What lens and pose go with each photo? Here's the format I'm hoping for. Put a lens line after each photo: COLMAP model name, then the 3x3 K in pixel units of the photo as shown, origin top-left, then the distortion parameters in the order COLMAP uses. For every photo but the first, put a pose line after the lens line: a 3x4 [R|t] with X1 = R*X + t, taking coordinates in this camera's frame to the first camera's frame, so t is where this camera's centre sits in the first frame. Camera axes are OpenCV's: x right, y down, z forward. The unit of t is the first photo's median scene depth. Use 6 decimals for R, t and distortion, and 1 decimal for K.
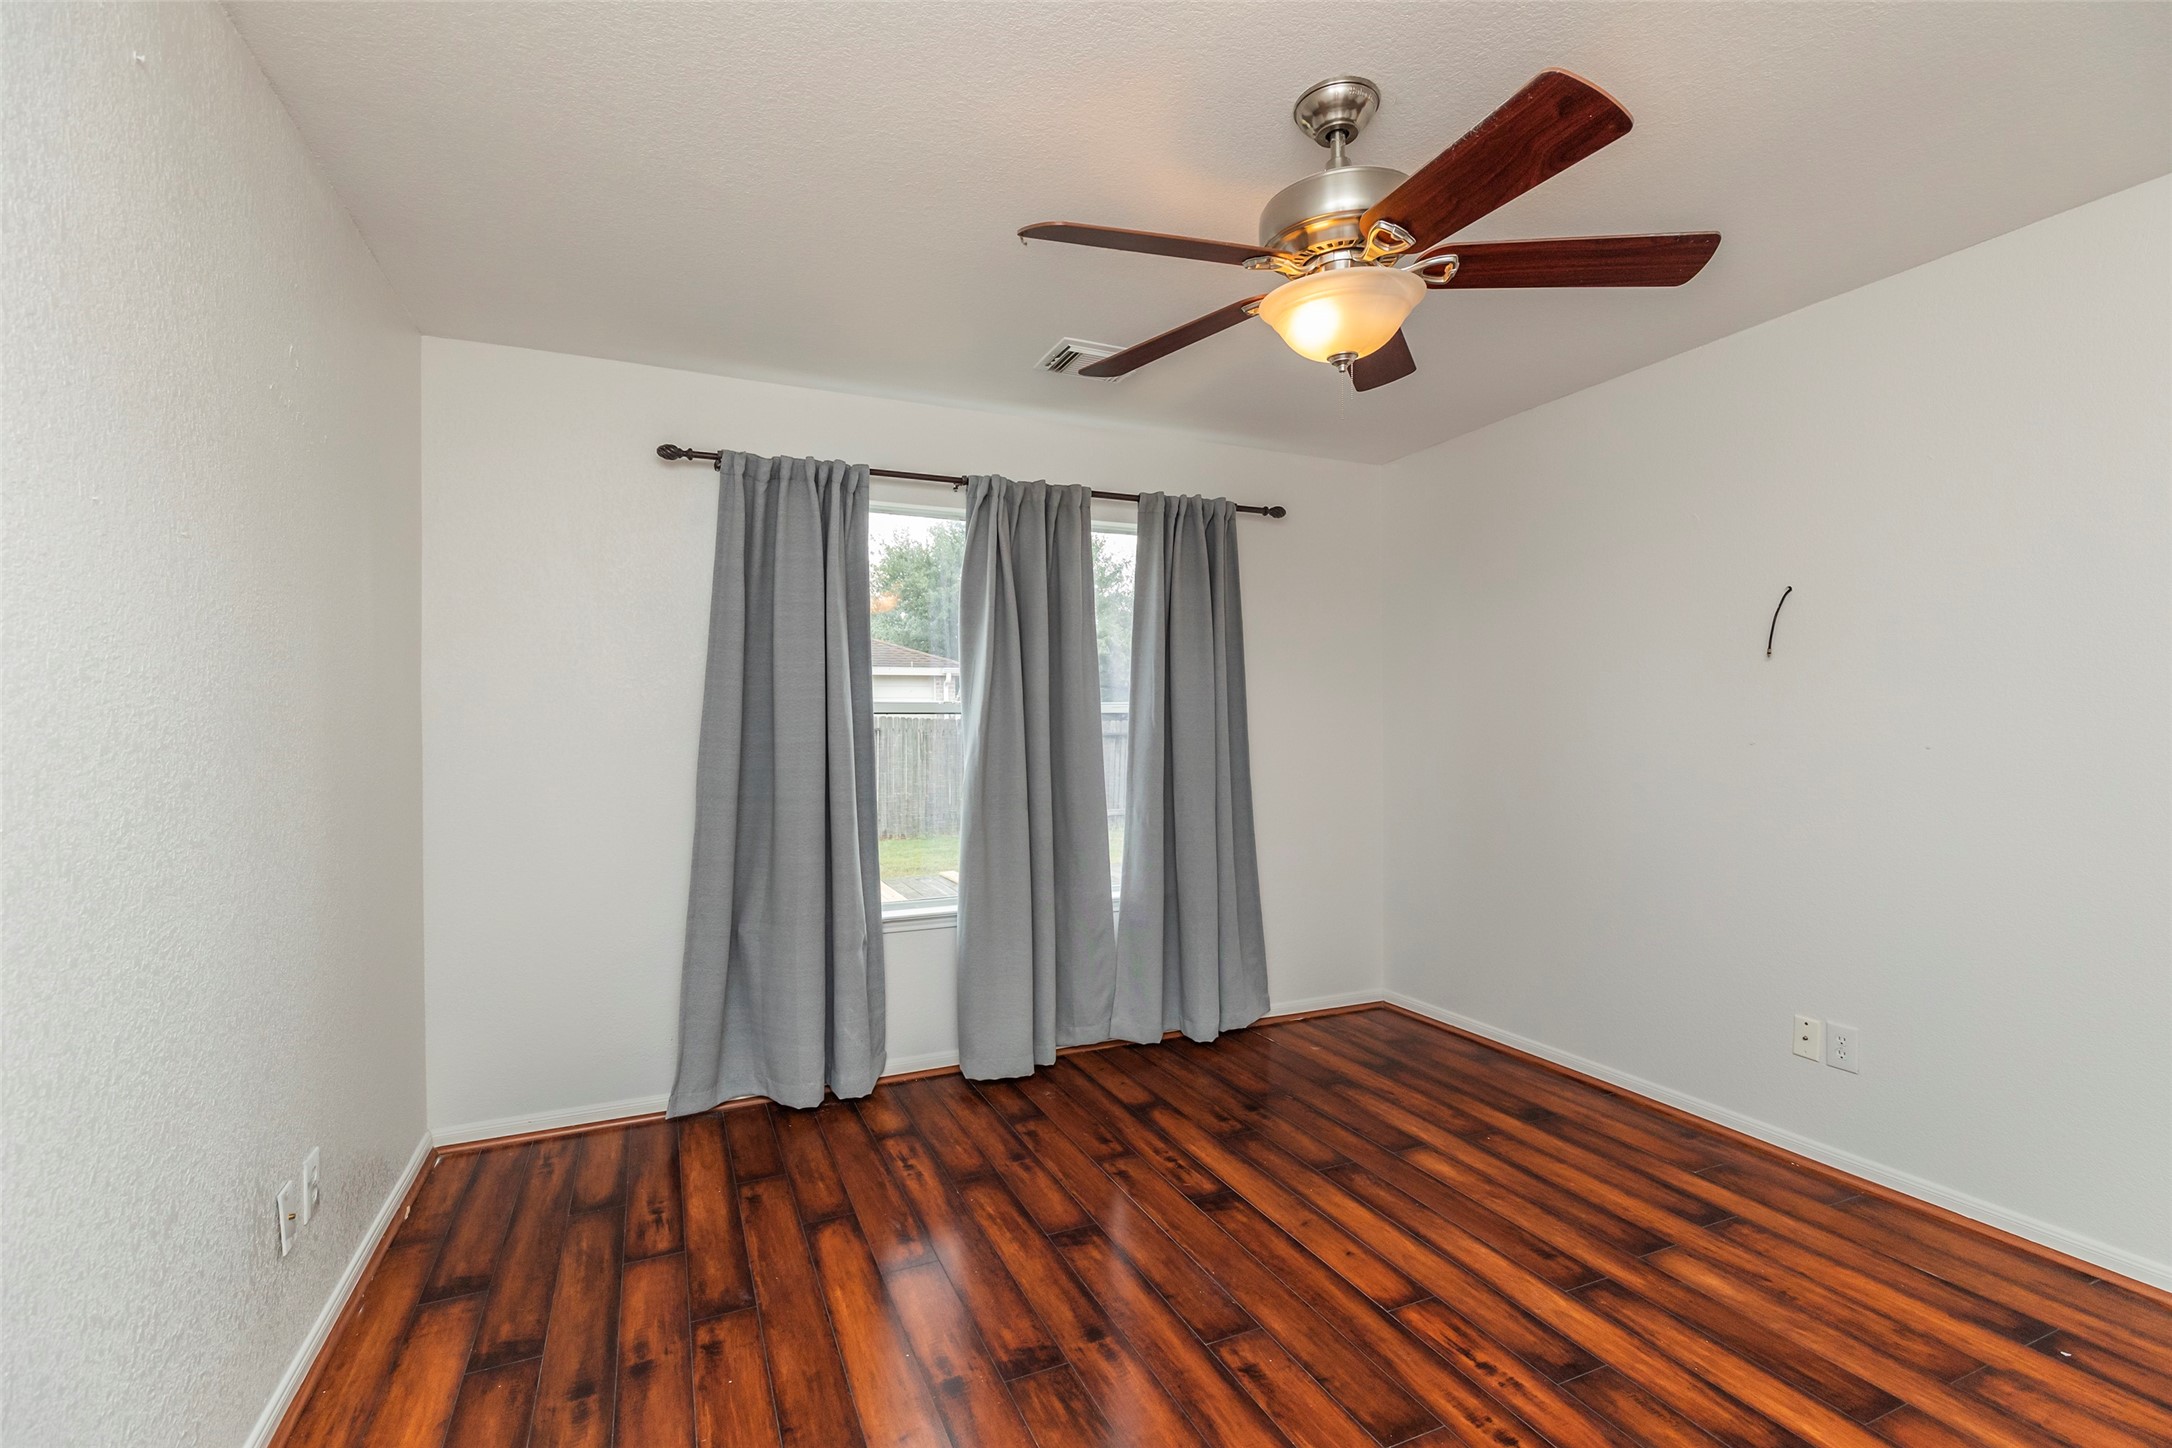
lens RADIAL K [[976.4, 0, 1091.5], [0, 976.4, 725.2], [0, 0, 1]] dist [0.006084, 0.000053]
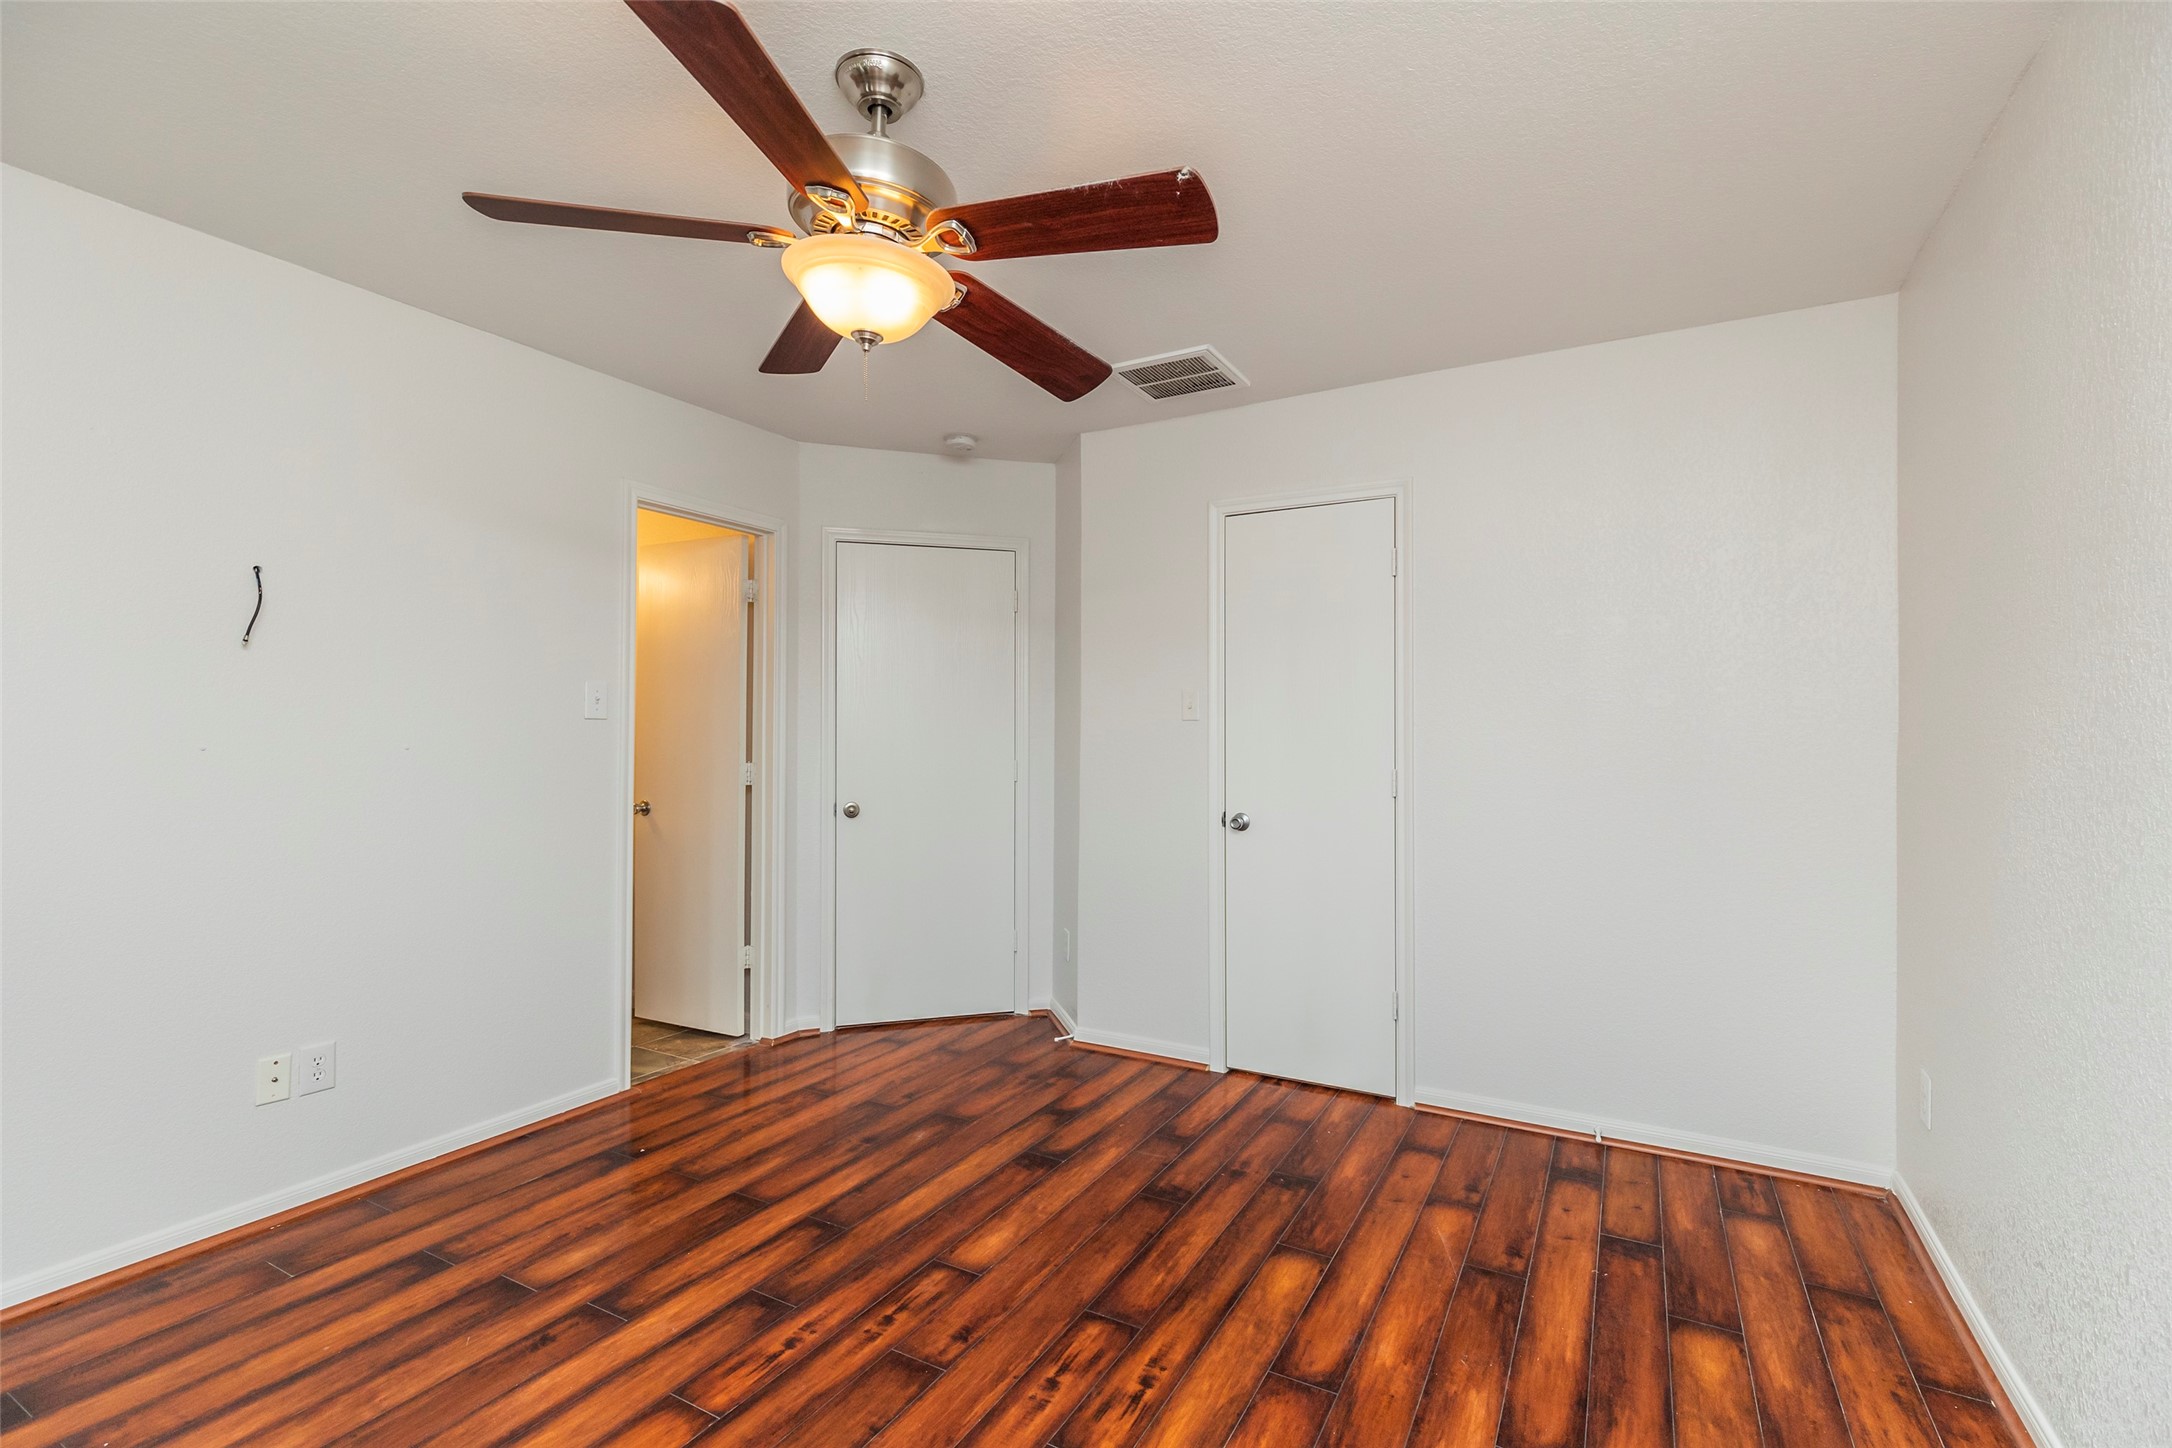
lens RADIAL K [[976.4, 0, 1091.5], [0, 976.4, 725.2], [0, 0, 1]] dist [0.006084, 0.000053]
pose [[-0.598701, 0.013764, 0.800854, -0.555027], [0.000980, 0.999864, -0.016452, 0.018084], [-0.800972, -0.009065, -0.598633, 1.219514]]
